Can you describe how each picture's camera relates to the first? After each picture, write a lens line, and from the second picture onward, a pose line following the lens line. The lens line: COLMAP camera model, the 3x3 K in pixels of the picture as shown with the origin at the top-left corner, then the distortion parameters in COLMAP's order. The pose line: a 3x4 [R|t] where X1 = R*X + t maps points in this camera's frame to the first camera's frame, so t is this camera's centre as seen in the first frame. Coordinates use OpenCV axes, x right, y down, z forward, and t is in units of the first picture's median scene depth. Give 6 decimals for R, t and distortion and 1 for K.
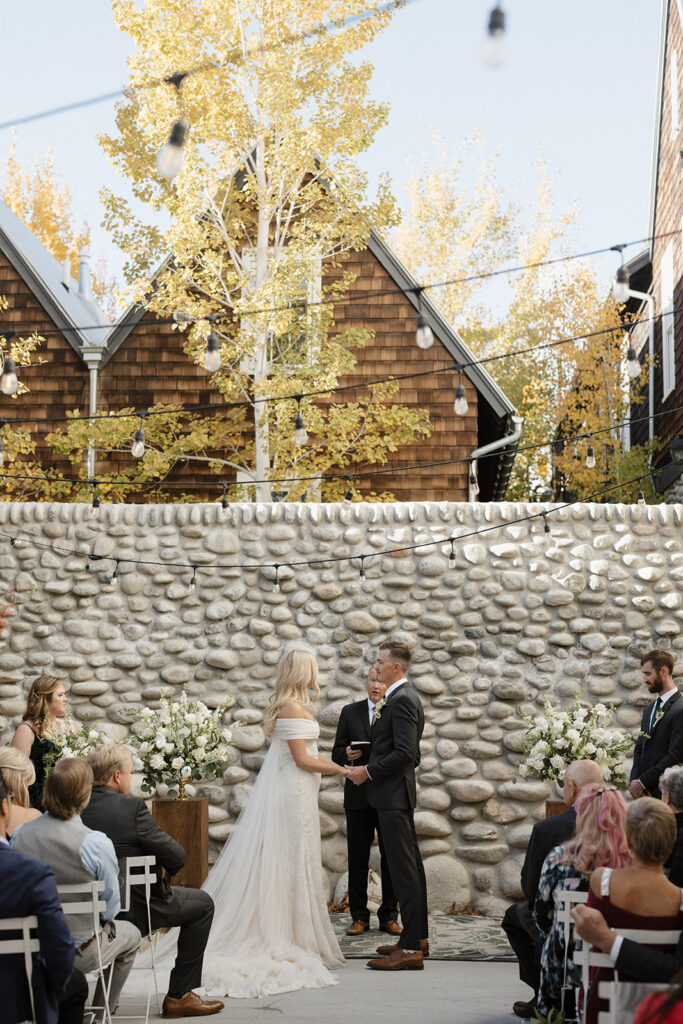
lens RADIAL K [[1487.4, 0, 346.4], [0, 1487.4, 508.6], [0, 0, 1]] dist [-0.027536, 0.000000]
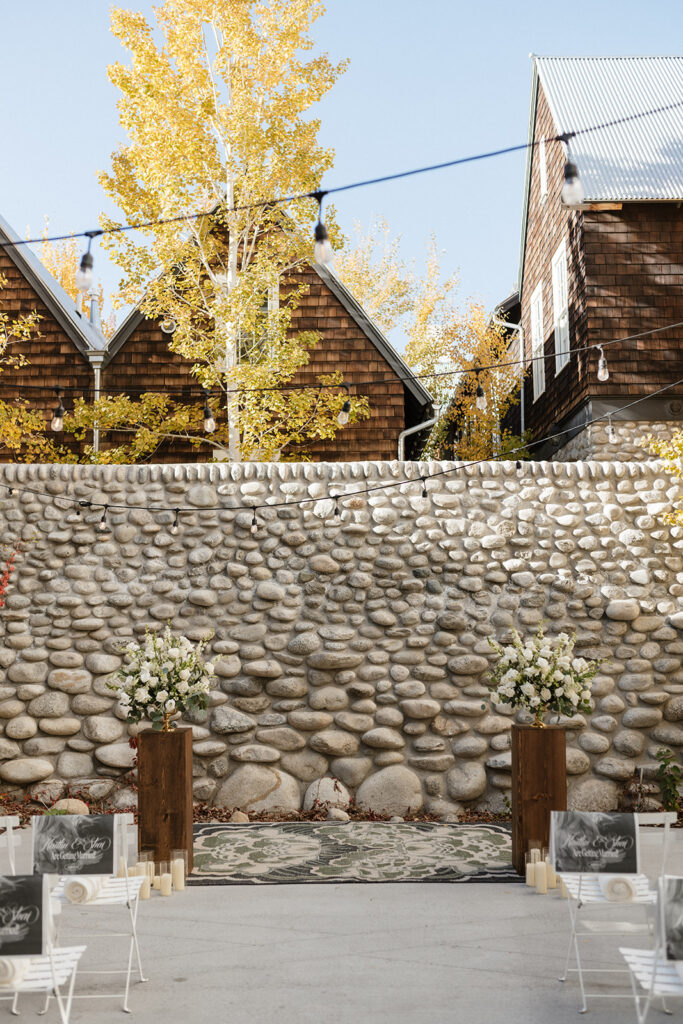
lens RADIAL K [[1029.4, 0, 335.9], [0, 1029.4, 514.0], [0, 0, 1]] dist [-0.060144, 0.000000]
pose [[0.998843, -0.008220, 0.047387, -0.017880], [0.007430, 0.999831, 0.016828, 0.023487], [-0.047517, -0.016456, 0.998735, 0.199066]]
